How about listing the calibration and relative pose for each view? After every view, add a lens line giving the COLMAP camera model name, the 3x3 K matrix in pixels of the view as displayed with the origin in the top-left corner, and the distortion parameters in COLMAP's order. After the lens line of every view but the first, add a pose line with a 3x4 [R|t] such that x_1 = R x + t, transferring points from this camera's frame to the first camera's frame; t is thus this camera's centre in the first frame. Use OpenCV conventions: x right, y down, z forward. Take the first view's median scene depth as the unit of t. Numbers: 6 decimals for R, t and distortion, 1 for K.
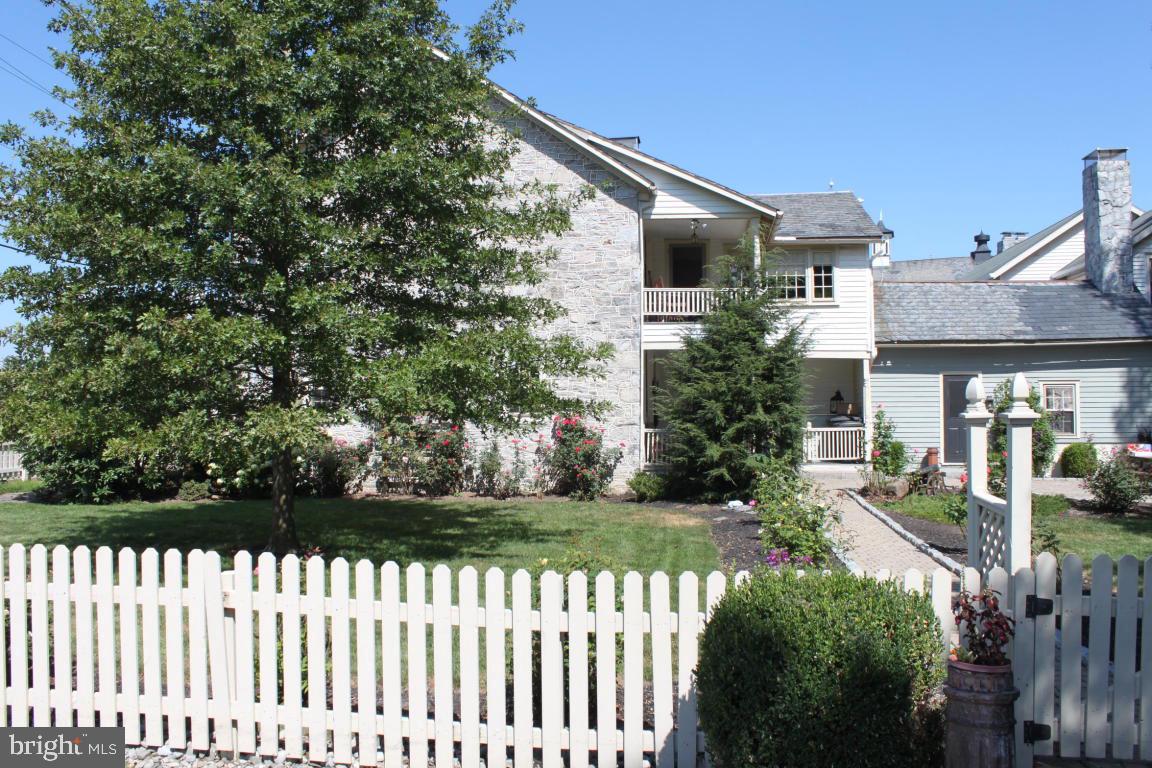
lens RADIAL K [[986.8, 0, 567.9], [0, 986.8, 387.6], [0, 0, 1]] dist [-0.083757, 0.035060]
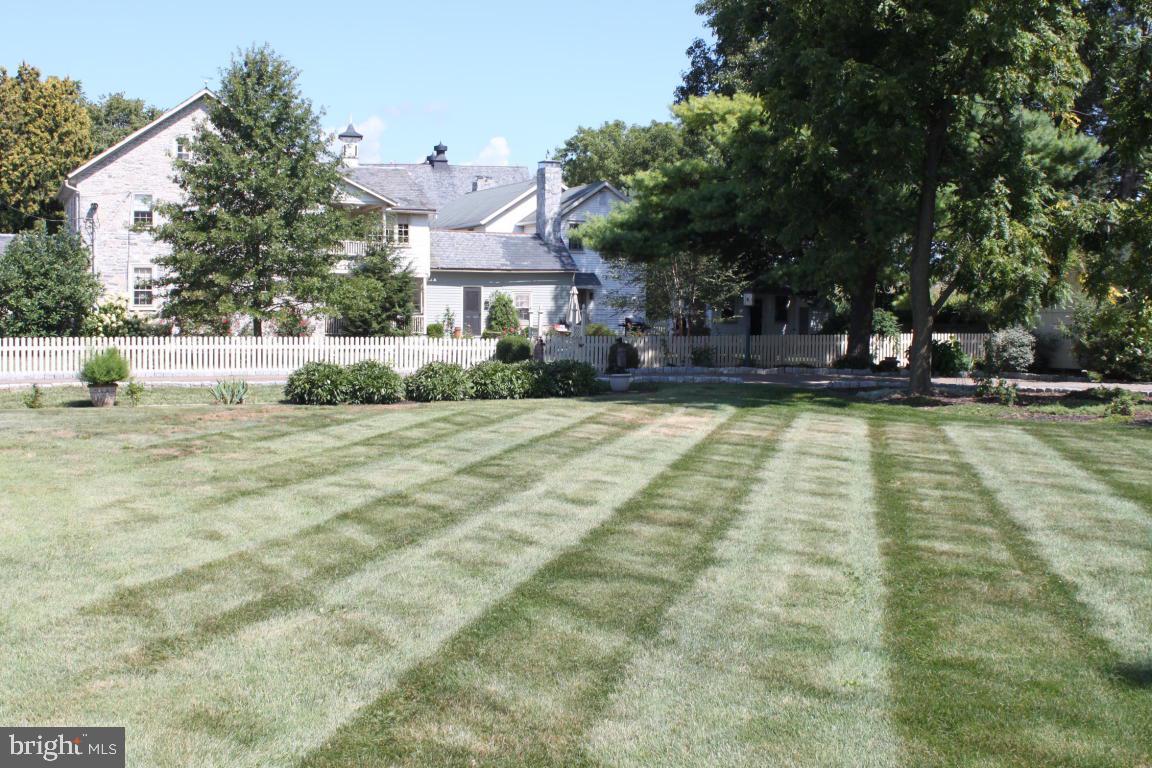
lens RADIAL K [[1336.7, 0, 575.5], [0, 1336.7, 384.9], [0, 0, 1]] dist [0.003543, 0.000000]
pose [[0.857599, -0.018468, 0.513988, -0.718114], [-0.025111, 0.996660, 0.077710, -0.030526], [-0.513706, -0.079551, 0.854270, -1.243103]]
